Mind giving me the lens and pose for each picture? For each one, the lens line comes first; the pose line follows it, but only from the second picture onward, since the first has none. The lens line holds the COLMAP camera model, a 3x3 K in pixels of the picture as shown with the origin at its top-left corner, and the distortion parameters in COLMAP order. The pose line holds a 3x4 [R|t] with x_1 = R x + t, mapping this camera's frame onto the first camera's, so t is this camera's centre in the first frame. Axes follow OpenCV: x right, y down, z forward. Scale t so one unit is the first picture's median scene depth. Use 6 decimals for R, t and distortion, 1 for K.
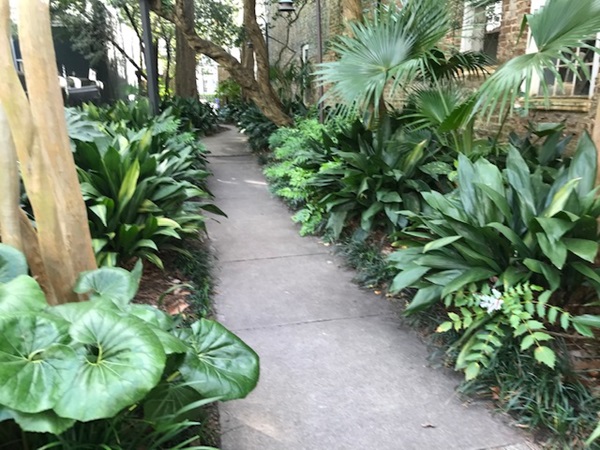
lens RADIAL K [[479.1, 0, 301.5], [0, 479.1, 228.8], [0, 0, 1]] dist [-0.005302, -0.003854]
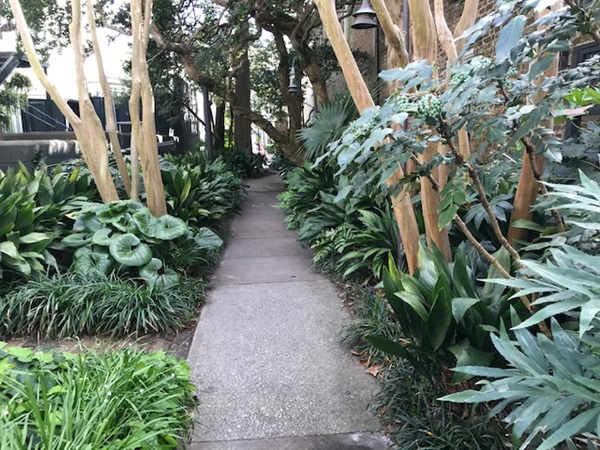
lens RADIAL K [[479.1, 0, 299.1], [0, 479.1, 222.4], [0, 0, 1]] dist [-0.005302, -0.003854]
pose [[0.990271, 0.009579, -0.138826, 0.167884], [-0.025235, 0.993449, -0.111458, 0.107117], [0.136849, 0.113877, 0.984025, -0.385343]]
